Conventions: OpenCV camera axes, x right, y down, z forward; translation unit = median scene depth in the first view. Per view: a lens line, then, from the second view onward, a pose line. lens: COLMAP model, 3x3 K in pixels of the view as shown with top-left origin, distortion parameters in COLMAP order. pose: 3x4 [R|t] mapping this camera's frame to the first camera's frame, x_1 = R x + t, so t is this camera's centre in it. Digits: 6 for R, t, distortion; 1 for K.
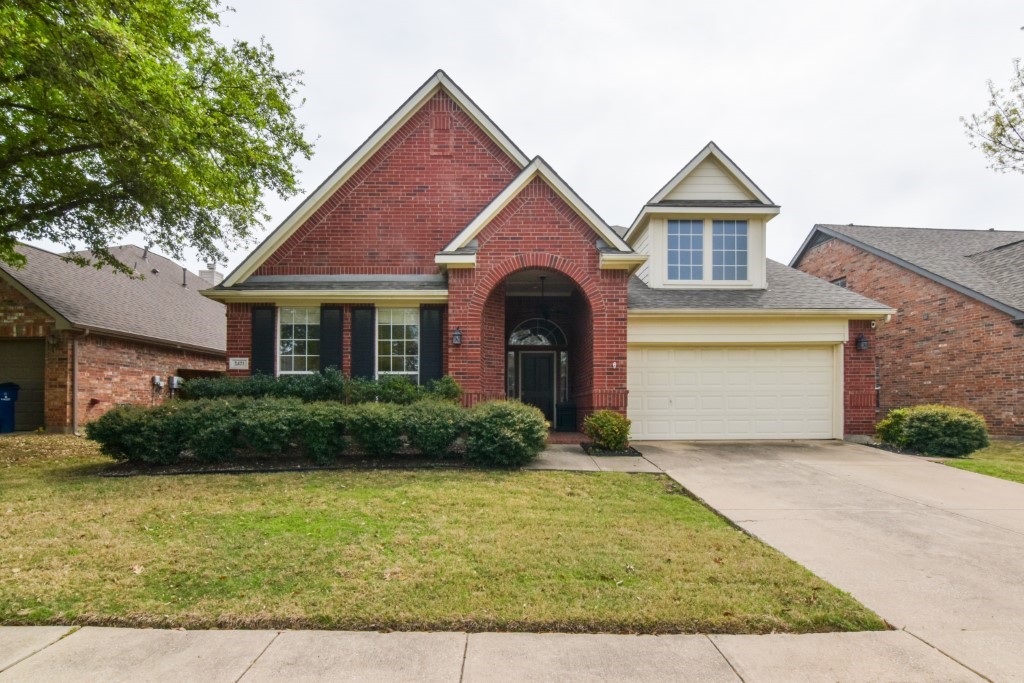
lens RADIAL K [[505.0, 0, 573.9], [0, 505.0, 318.7], [0, 0, 1]] dist [-0.005168, 0.000191]
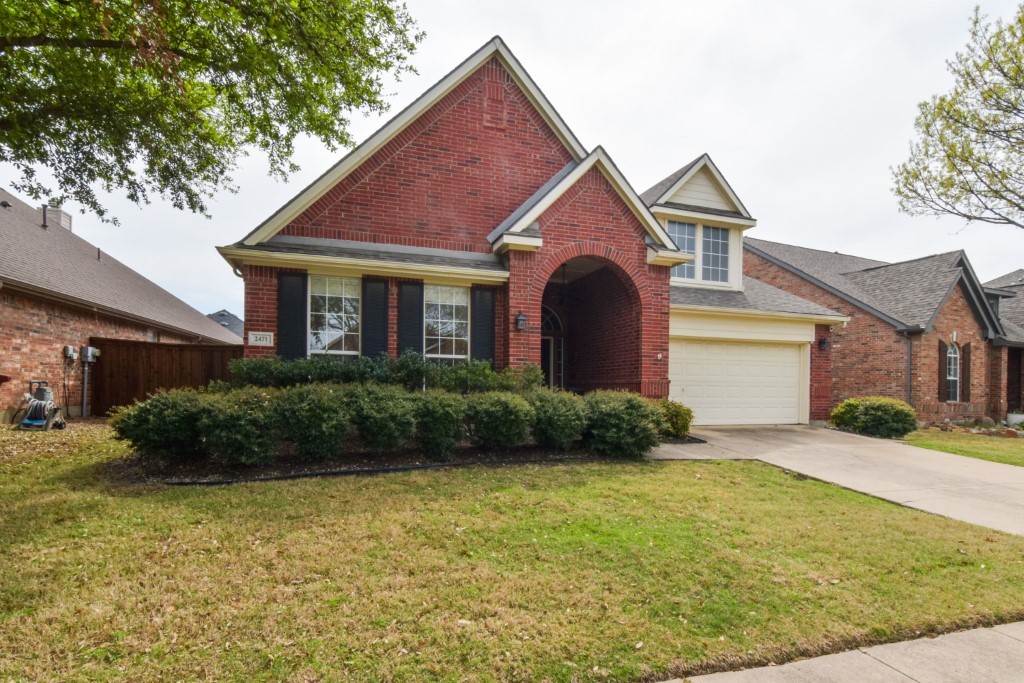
lens RADIAL K [[493.9, 0, 512.1], [0, 493.9, 307.5], [0, 0, 1]] dist [-0.003870, -0.000280]
pose [[0.955365, 0.062124, 0.288822, -0.491624], [-0.068540, 0.997574, 0.012146, -0.001239], [-0.287367, -0.031400, 0.957306, 0.098122]]
